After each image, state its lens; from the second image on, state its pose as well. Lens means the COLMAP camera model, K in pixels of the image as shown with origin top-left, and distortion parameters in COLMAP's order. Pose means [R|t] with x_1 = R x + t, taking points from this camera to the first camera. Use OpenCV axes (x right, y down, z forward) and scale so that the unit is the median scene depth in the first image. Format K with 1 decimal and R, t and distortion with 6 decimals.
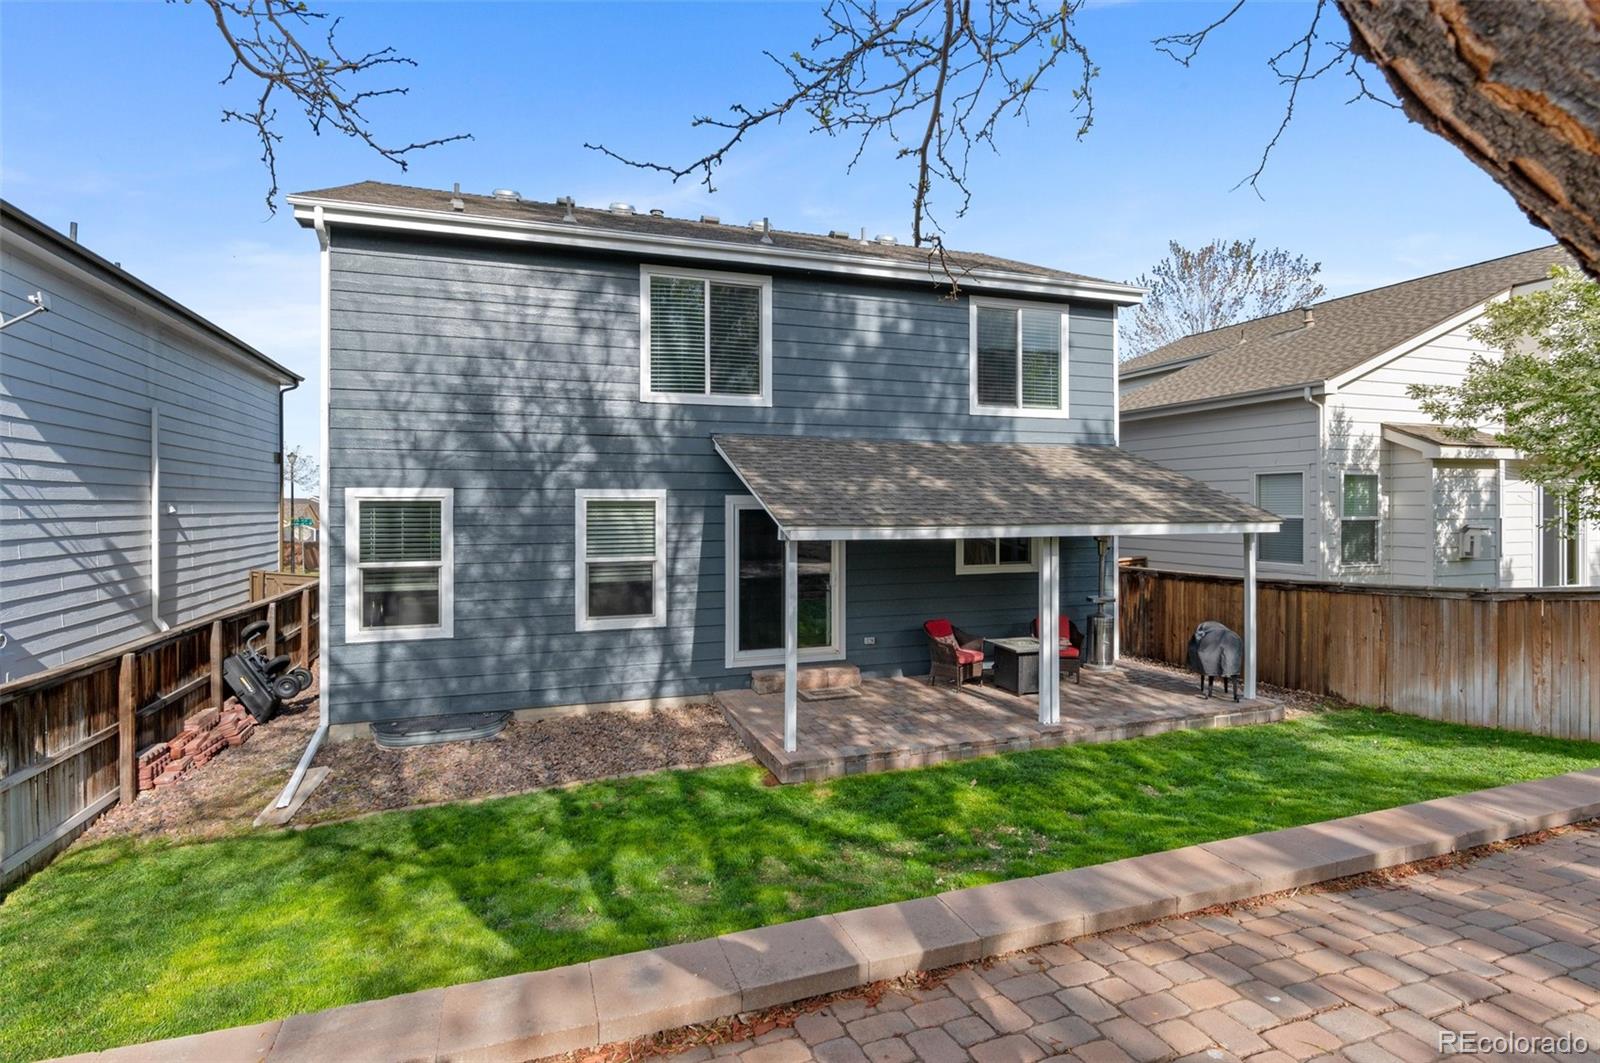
lens RADIAL K [[786.6, 0, 800.4], [0, 786.6, 515.8], [0, 0, 1]] dist [-0.001272, -0.000219]
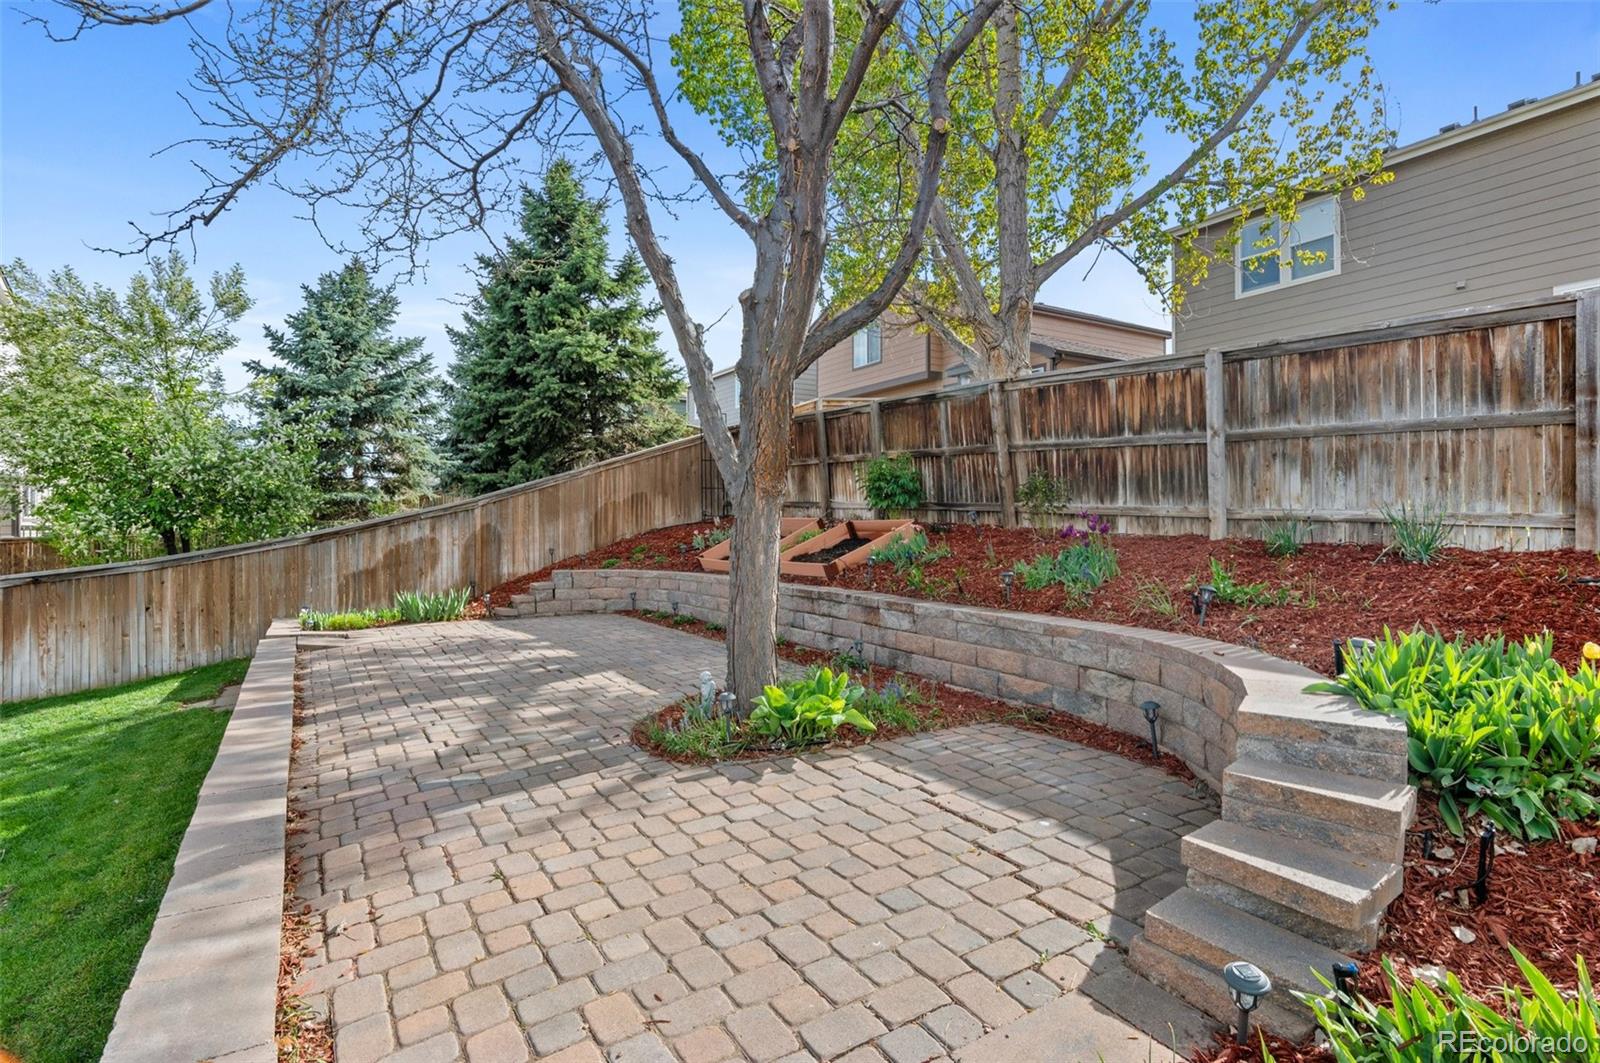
lens RADIAL K [[793.8, 0, 800.0], [0, 793.8, 531.5], [0, 0, 1]] dist [-0.002478, -0.000308]
pose [[-0.218888, -0.008773, 0.975711, -0.614002], [0.018608, 0.999740, 0.013164, 0.049353], [-0.975573, 0.021038, -0.218668, 0.204656]]
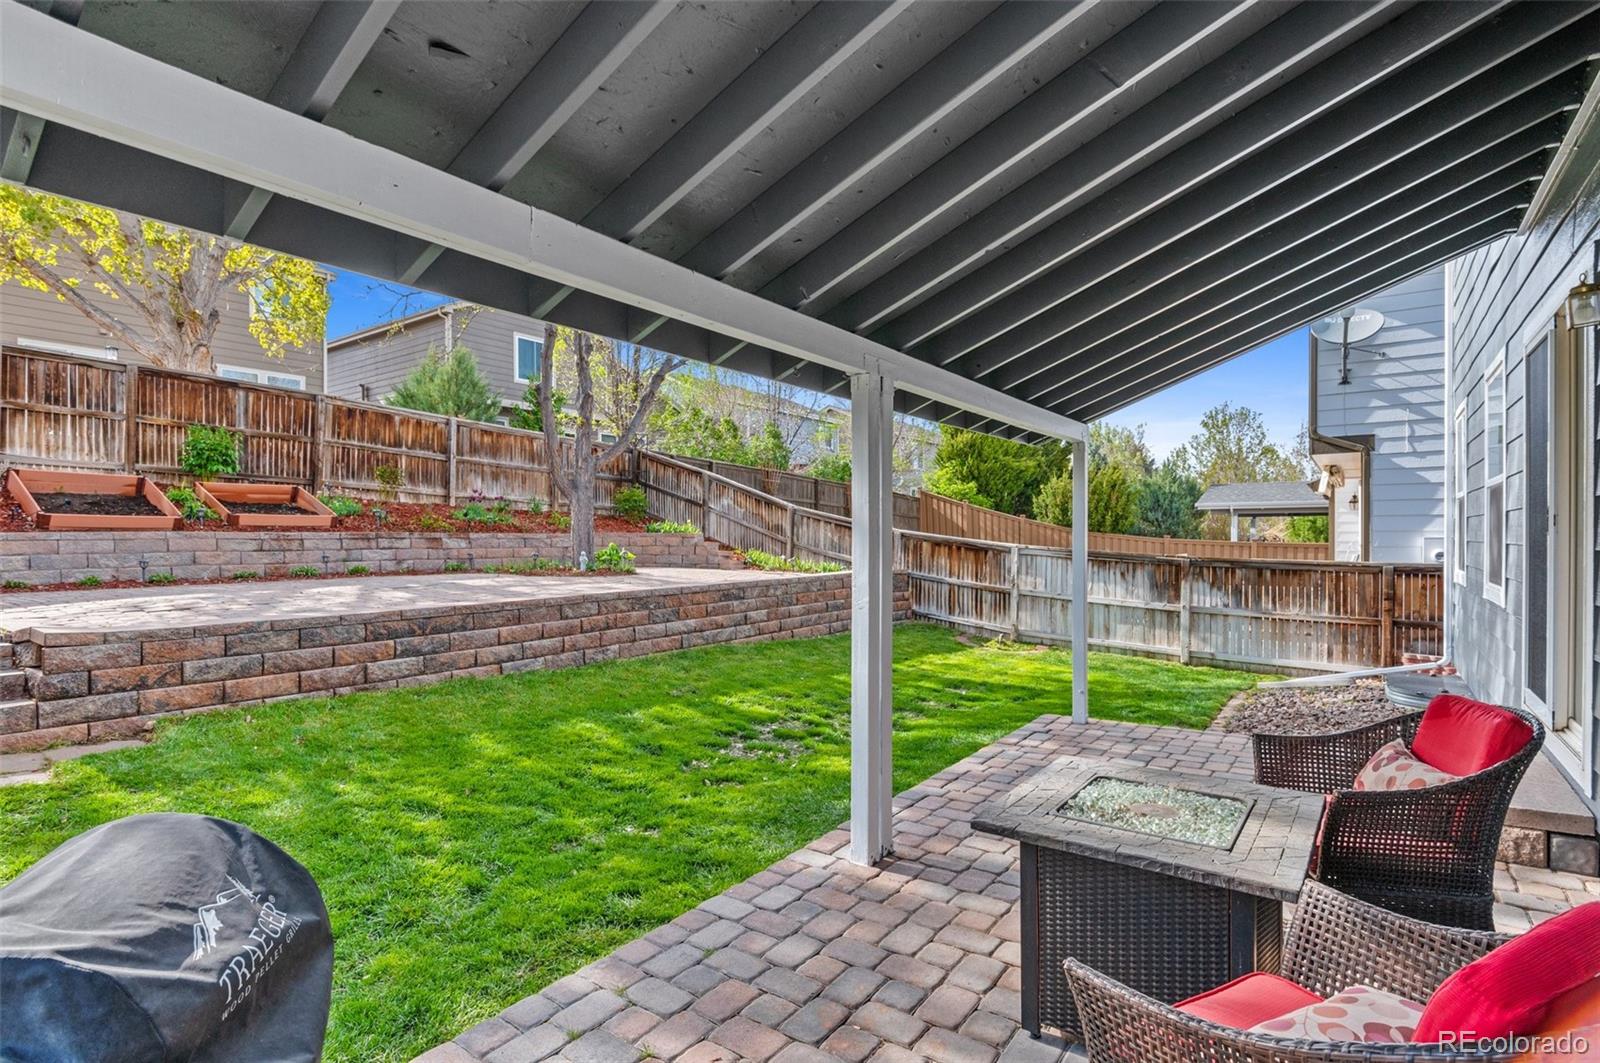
lens RADIAL K [[785.6, 0, 795.2], [0, 785.6, 534.4], [0, 0, 1]] dist [-0.002604, -0.000927]
pose [[-0.815034, 0.001439, -0.579411, 0.809762], [-0.005065, 0.999941, 0.009608, 0.138962], [0.579391, 0.010766, -0.814979, 1.848323]]
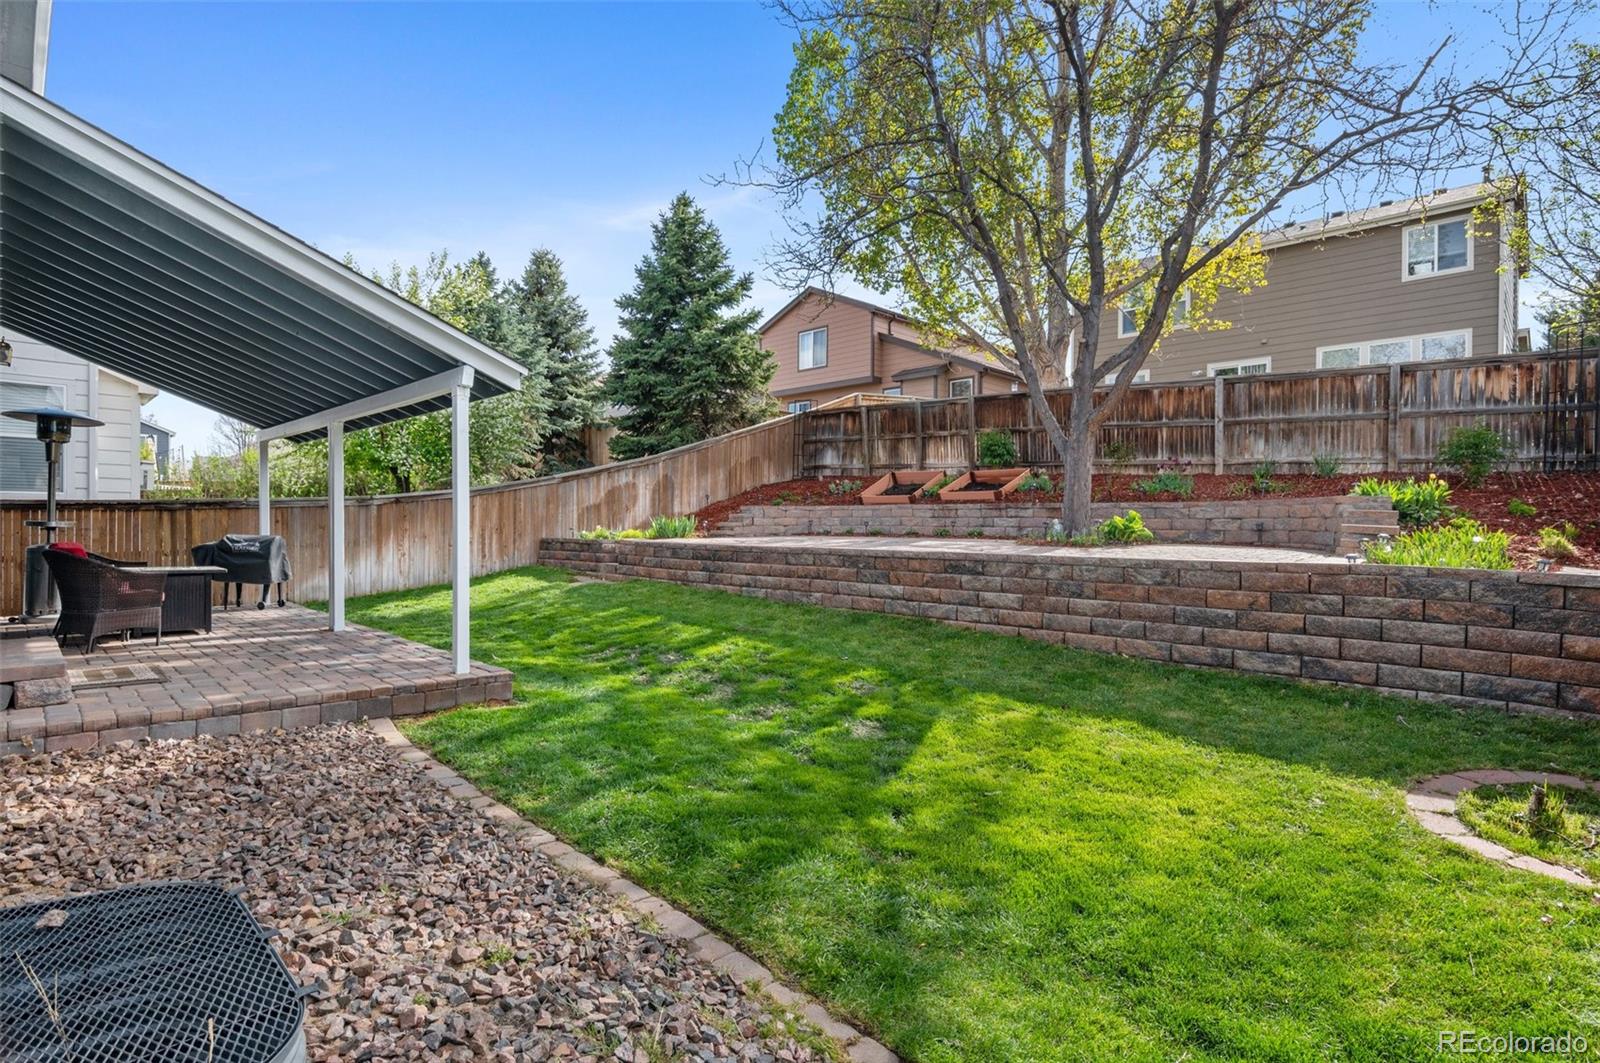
lens RADIAL K [[785.6, 0, 795.2], [0, 785.6, 534.4], [0, 0, 1]] dist [-0.002604, -0.000927]
pose [[-0.449429, -0.015999, 0.893173, -1.032403], [0.005443, 0.999772, 0.020647, 0.191353], [-0.893300, 0.014141, -0.449239, 1.337452]]
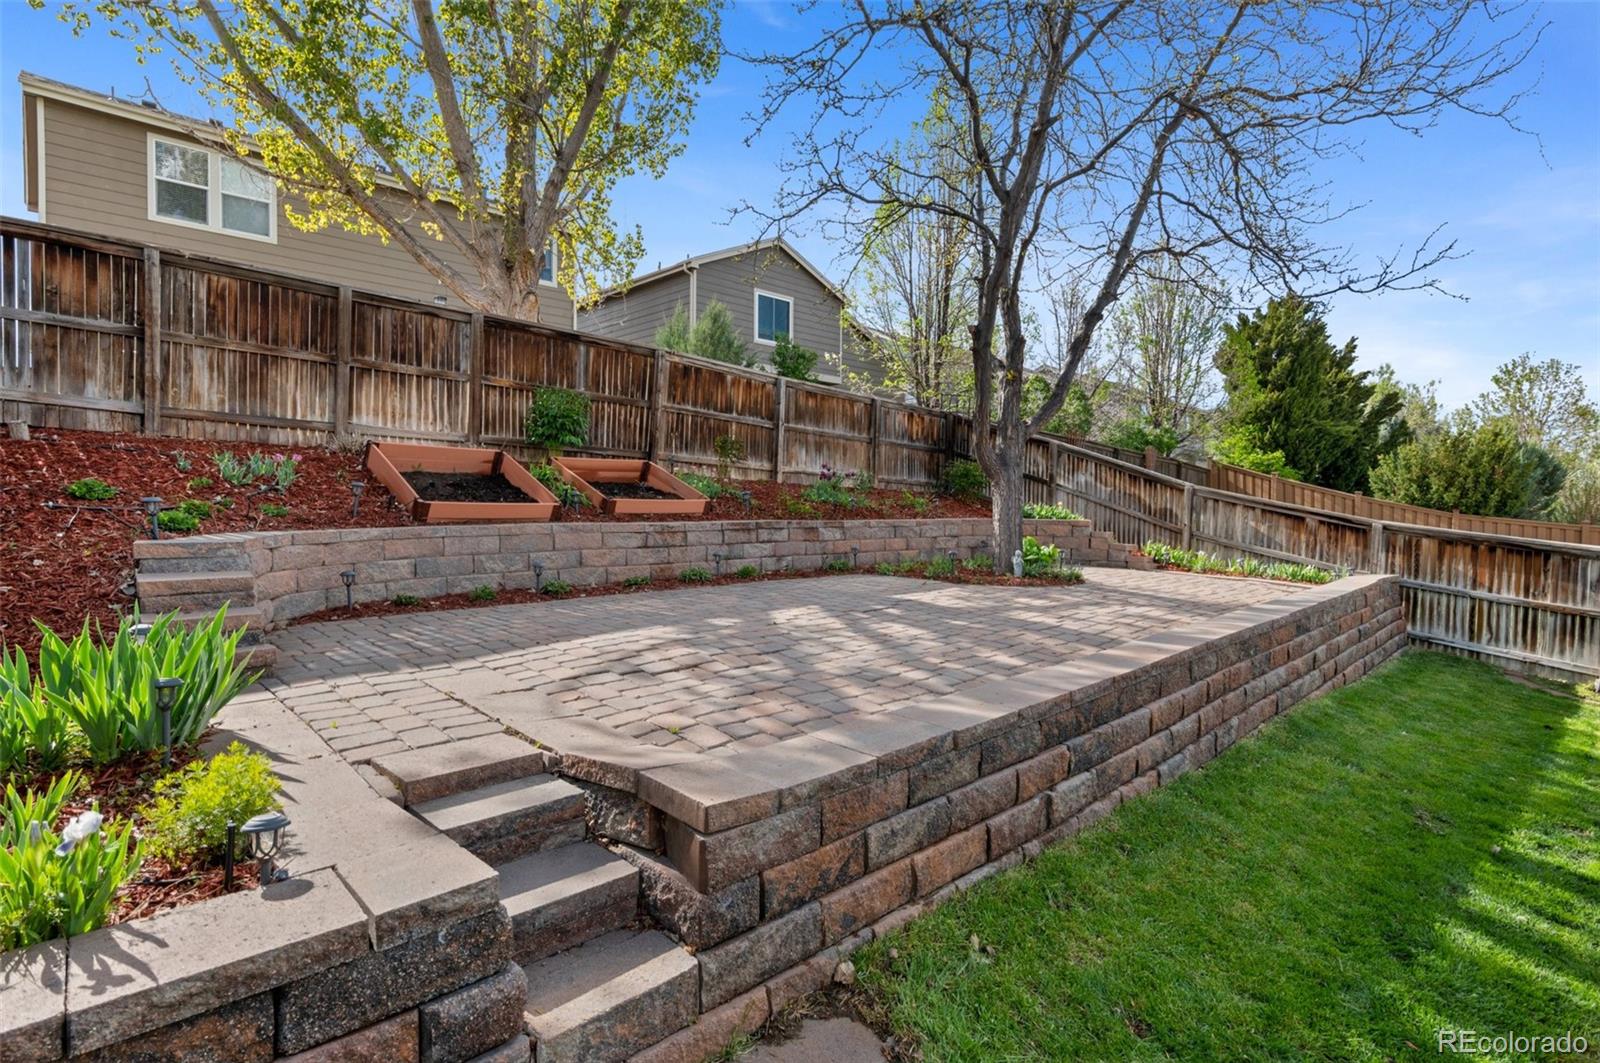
lens RADIAL K [[786.6, 0, 800.4], [0, 786.6, 515.8], [0, 0, 1]] dist [-0.001272, -0.000219]
pose [[-0.903432, -0.000119, -0.428731, 1.071043], [-0.014995, 0.999397, 0.031322, 0.102669], [0.428469, 0.034726, -0.902889, 1.164398]]
